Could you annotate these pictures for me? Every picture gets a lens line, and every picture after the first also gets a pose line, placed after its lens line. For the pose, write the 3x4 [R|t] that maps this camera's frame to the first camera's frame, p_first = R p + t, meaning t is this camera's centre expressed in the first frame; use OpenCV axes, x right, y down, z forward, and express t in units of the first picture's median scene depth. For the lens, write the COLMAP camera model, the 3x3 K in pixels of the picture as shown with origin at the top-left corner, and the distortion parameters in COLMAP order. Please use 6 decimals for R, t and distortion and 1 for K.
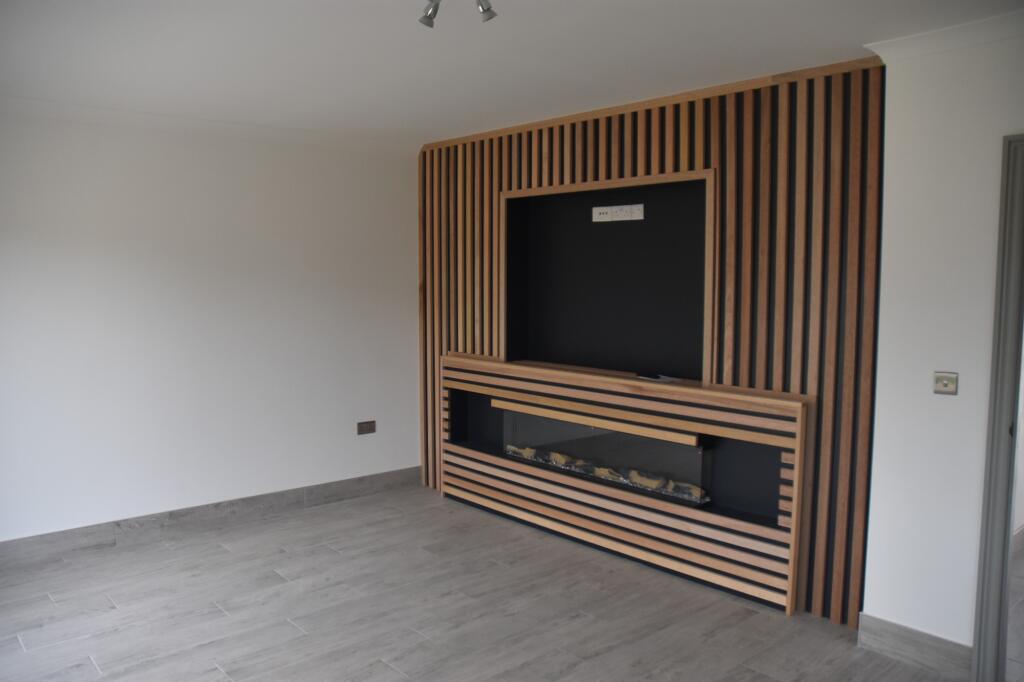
lens RADIAL K [[811.4, 0, 511.5], [0, 811.4, 339.4], [0, 0, 1]] dist [-0.060528, 0.006552]
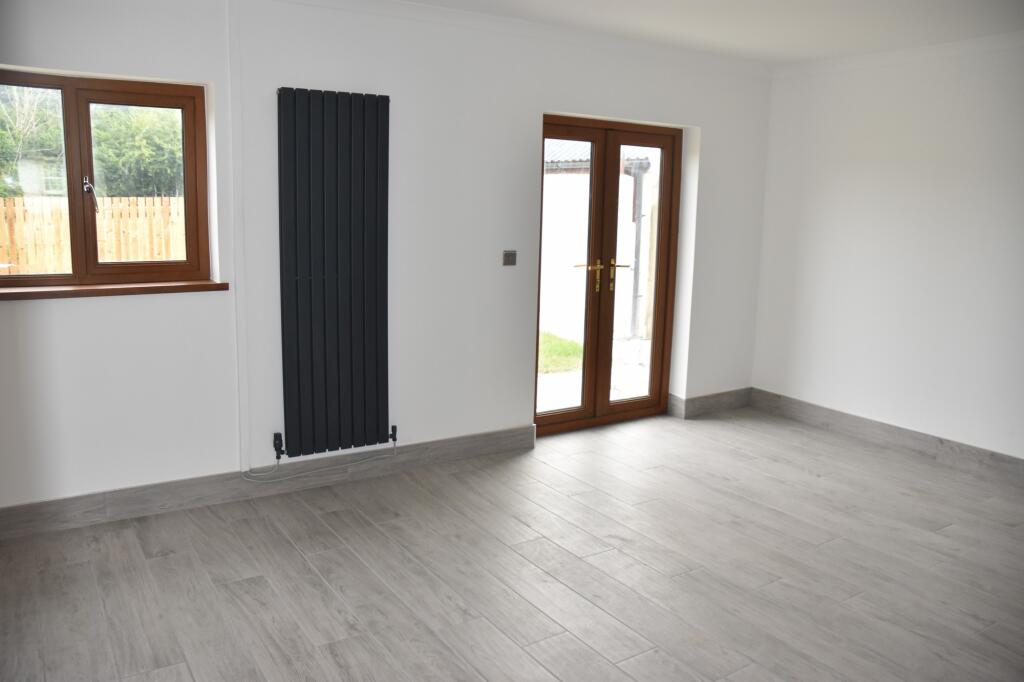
lens RADIAL K [[811.4, 0, 512.0], [0, 811.4, 339.8], [0, 0, 1]] dist [-0.060528, 0.006552]
pose [[-0.131946, 0.164973, -0.977432, 0.695361], [-0.115675, 0.976754, 0.180474, -0.028503], [0.984484, 0.136877, -0.109796, 0.632131]]
